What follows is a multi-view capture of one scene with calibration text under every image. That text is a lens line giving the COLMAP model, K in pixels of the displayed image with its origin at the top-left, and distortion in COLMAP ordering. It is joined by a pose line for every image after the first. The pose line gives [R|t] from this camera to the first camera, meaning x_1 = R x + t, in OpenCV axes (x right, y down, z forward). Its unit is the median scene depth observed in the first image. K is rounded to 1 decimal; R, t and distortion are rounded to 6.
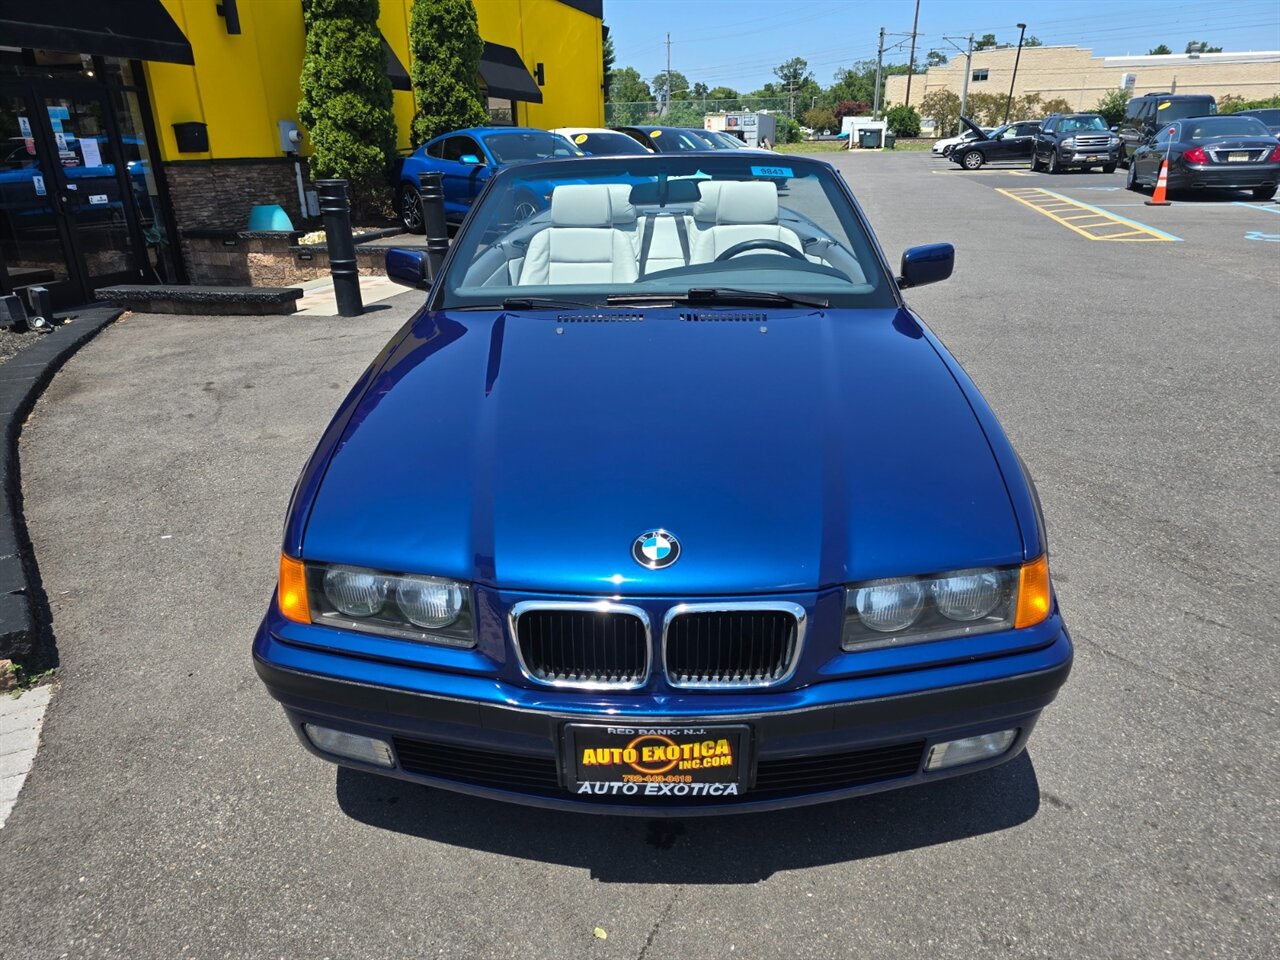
lens RADIAL K [[858.8, 0, 640.6], [0, 858.8, 486.9], [0, 0, 1]] dist [0.035142, -0.029928]
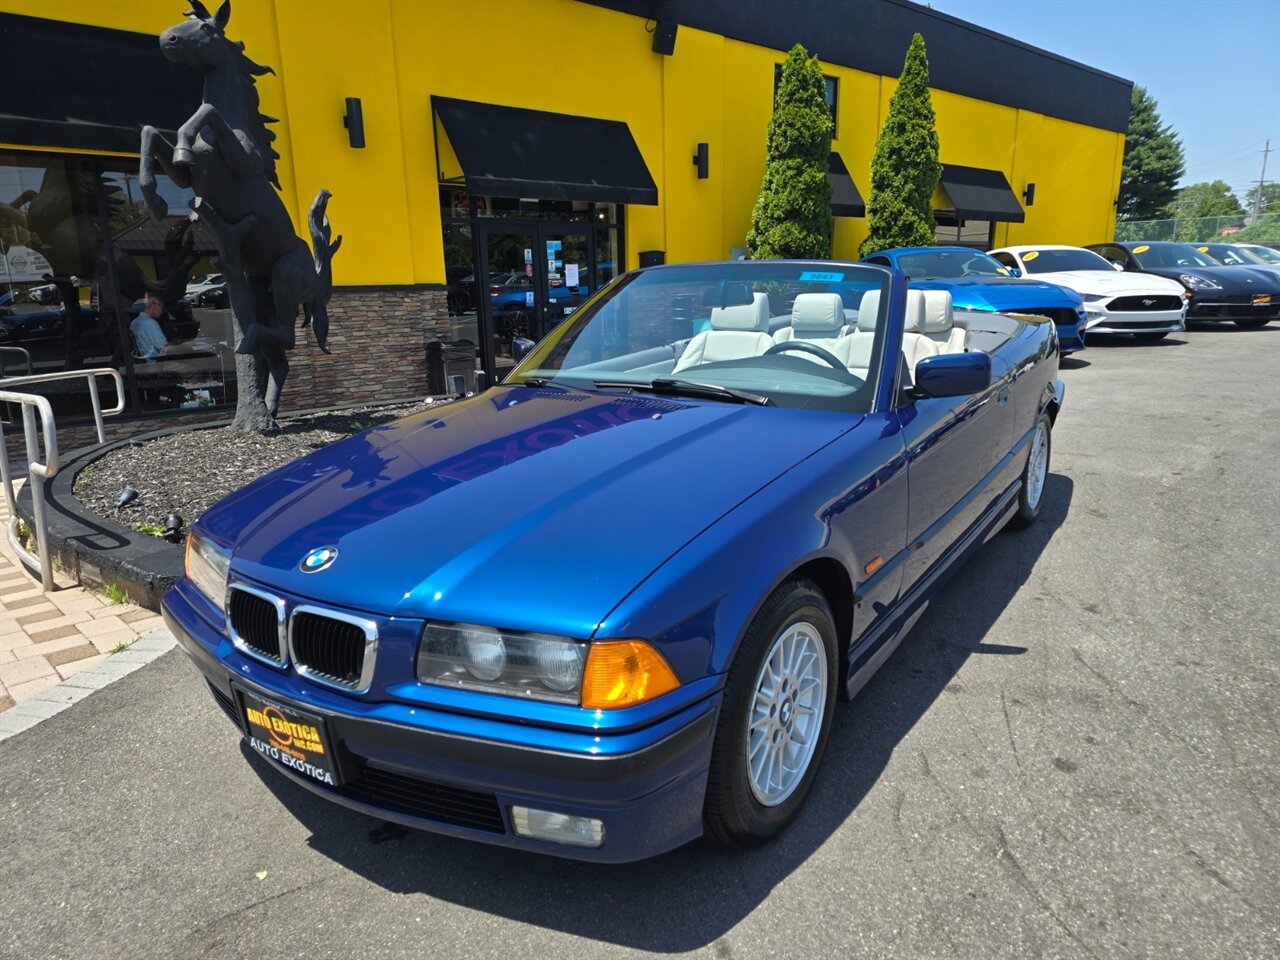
lens RADIAL K [[855.9, 0, 647.2], [0, 855.9, 490.0], [0, 0, 1]] dist [0.056034, -0.051050]
pose [[0.842574, 0.125447, -0.523767, 0.111218], [-0.190096, 0.979174, -0.071283, -0.002707], [0.503917, 0.159627, 0.848874, 0.018492]]
